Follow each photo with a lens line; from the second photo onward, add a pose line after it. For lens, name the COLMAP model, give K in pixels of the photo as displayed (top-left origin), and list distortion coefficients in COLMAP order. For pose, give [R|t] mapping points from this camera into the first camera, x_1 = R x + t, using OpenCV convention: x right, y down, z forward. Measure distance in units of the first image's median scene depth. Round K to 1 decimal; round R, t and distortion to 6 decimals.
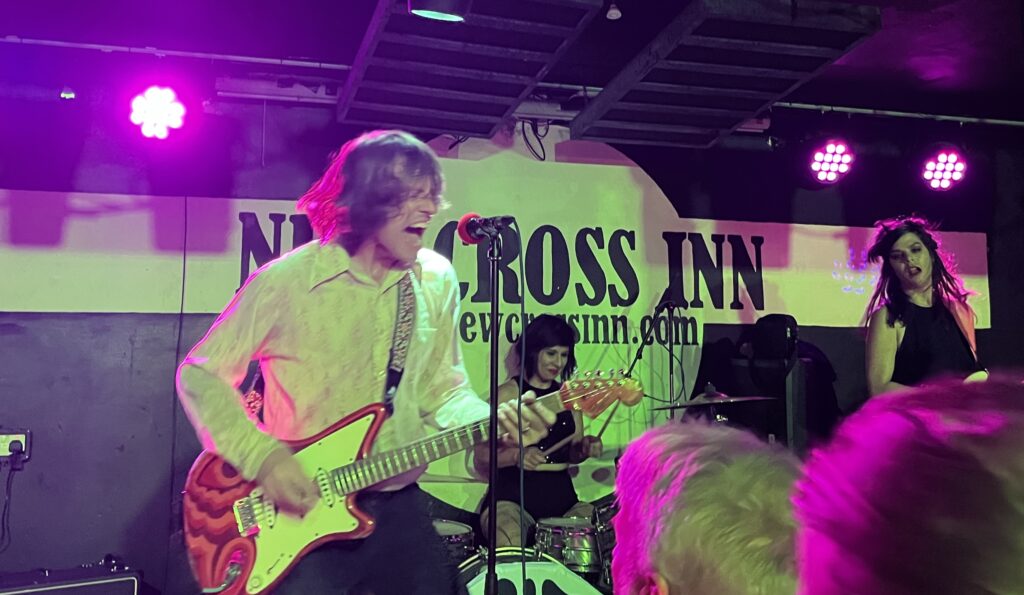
lens RADIAL K [[1099.8, 0, 501.2], [0, 1099.8, 199.4], [0, 0, 1]] dist [0.178091, -0.604616]
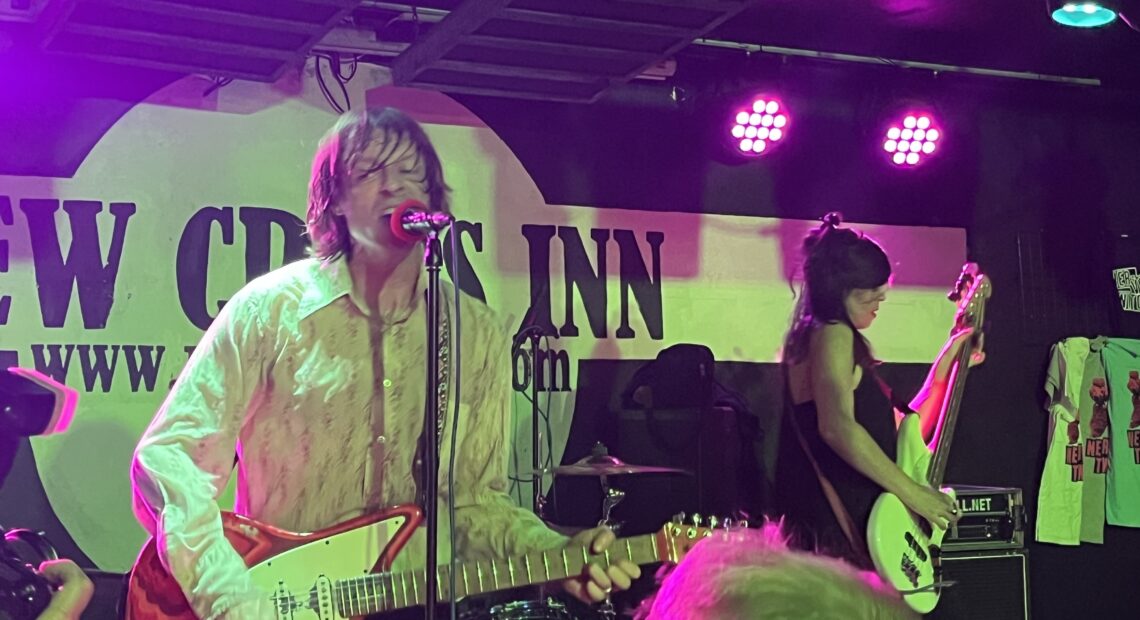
lens RADIAL K [[1802.8, 0, 553.4], [0, 1802.8, 185.7], [0, 0, 1]] dist [0.204326, -0.981781]
pose [[0.981083, 0.011446, 0.193247, -0.049211], [-0.013957, 0.999835, 0.011638, -0.007660], [-0.193082, -0.014115, 0.981081, -0.087540]]
